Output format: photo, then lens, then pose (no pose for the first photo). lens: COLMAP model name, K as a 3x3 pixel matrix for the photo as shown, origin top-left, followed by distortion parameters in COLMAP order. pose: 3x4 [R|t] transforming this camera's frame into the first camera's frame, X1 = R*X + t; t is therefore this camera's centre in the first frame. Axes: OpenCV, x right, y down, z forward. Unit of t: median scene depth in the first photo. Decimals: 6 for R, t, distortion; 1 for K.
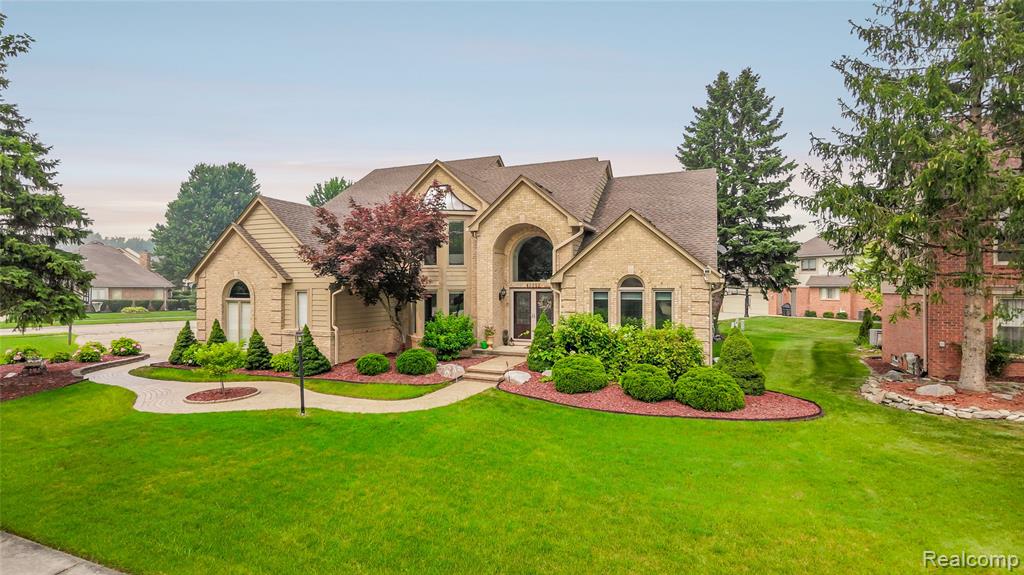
lens RADIAL K [[493.5, 0, 517.1], [0, 493.5, 287.8], [0, 0, 1]] dist [0.000835, 0.001849]
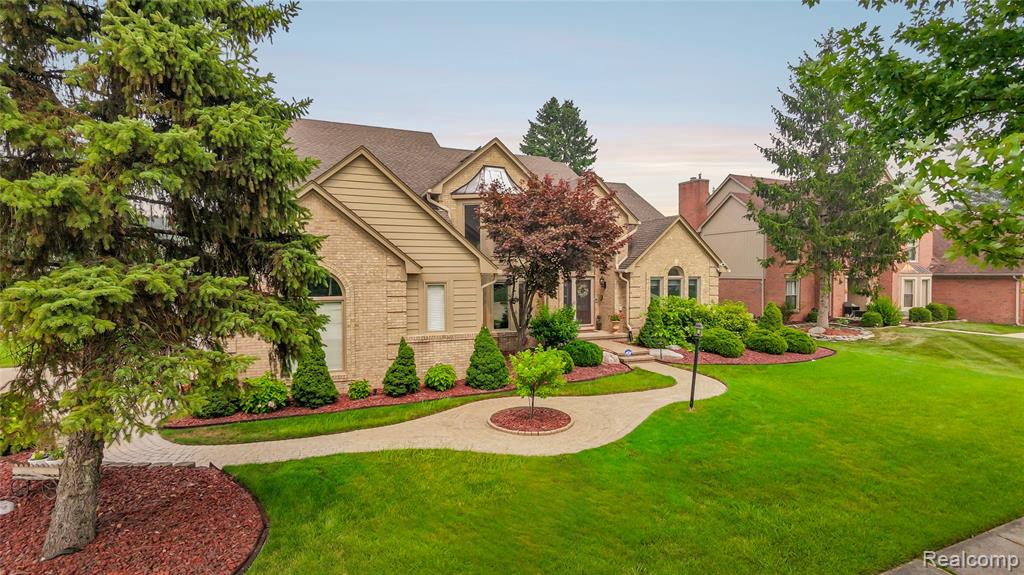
lens RADIAL K [[493.5, 0, 513.4], [0, 493.5, 287.8], [0, 0, 1]] dist [0.000835, 0.001849]
pose [[0.692861, -0.025066, 0.720636, -0.895628], [0.005714, 0.999555, 0.029274, -0.009183], [-0.721049, -0.016165, 0.692696, 0.375178]]
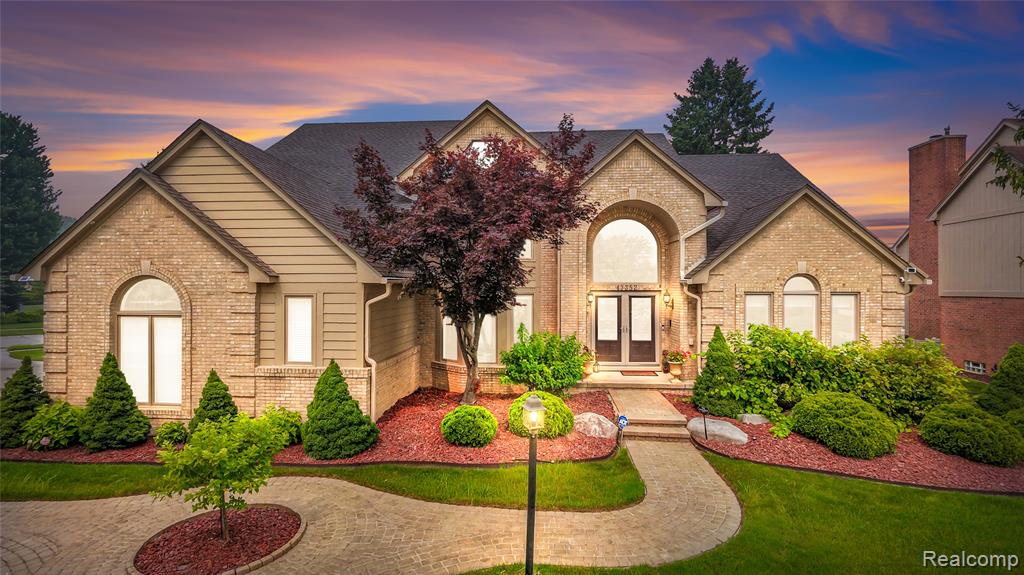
lens RADIAL K [[493.5, 0, 514.0], [0, 493.5, 286.3], [0, 0, 1]] dist [0.000835, 0.001849]
pose [[0.949354, 0.001857, 0.314204, -0.376606], [0.000012, 0.999982, -0.005945, -0.002710], [-0.314210, 0.005647, 0.949337, 0.387581]]
